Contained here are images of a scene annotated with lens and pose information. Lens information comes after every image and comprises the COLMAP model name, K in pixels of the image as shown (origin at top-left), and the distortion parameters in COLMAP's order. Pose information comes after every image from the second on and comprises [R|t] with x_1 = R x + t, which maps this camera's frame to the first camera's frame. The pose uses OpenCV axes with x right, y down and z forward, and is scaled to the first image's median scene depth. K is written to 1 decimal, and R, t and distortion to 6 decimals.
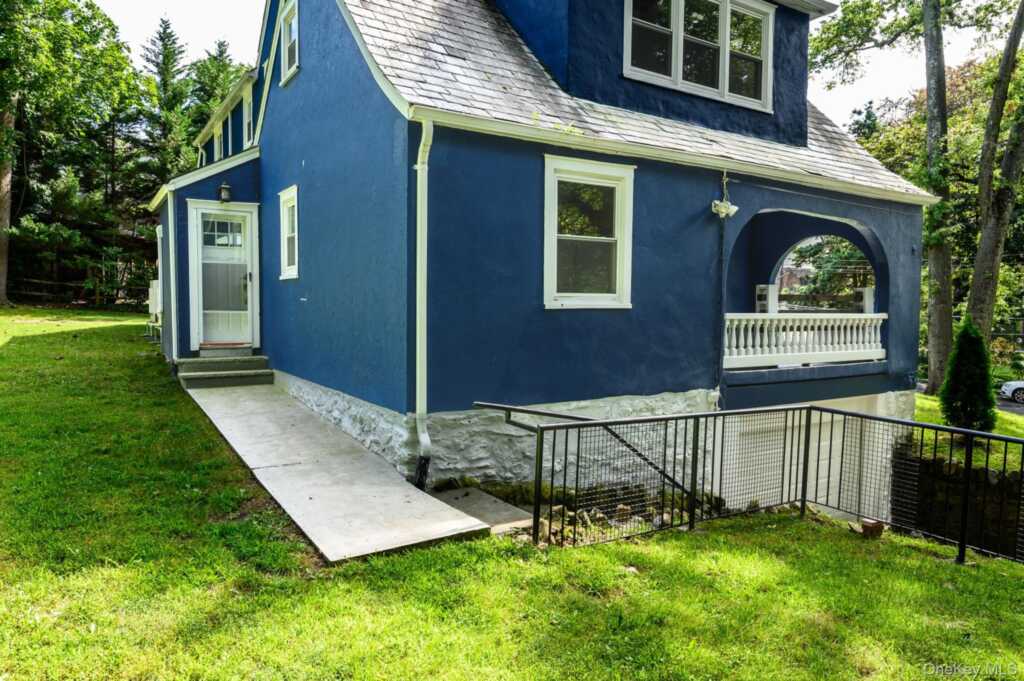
lens RADIAL K [[647.1, 0, 512.0], [0, 647.1, 340.5], [0, 0, 1]] dist [0.004581, 0.000480]
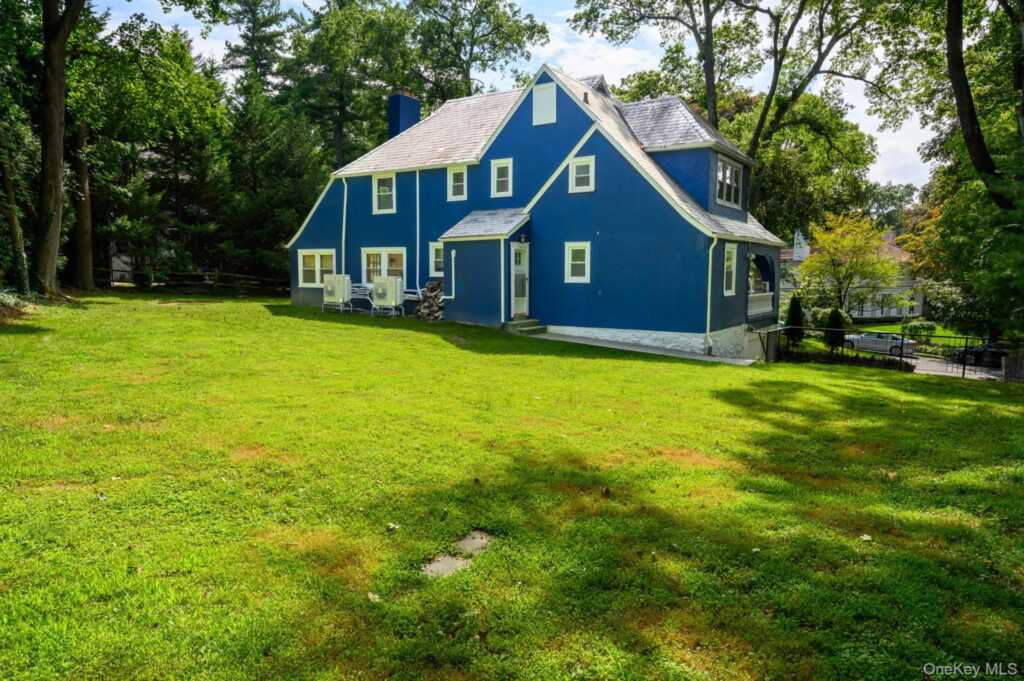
lens RADIAL K [[647.1, 0, 512.0], [0, 647.1, 340.5], [0, 0, 1]] dist [0.004581, 0.000480]
pose [[0.910871, -0.050730, 0.409561, -1.334930], [0.029009, 0.997832, 0.059080, -0.033903], [-0.411671, -0.041934, 0.910367, -0.828875]]
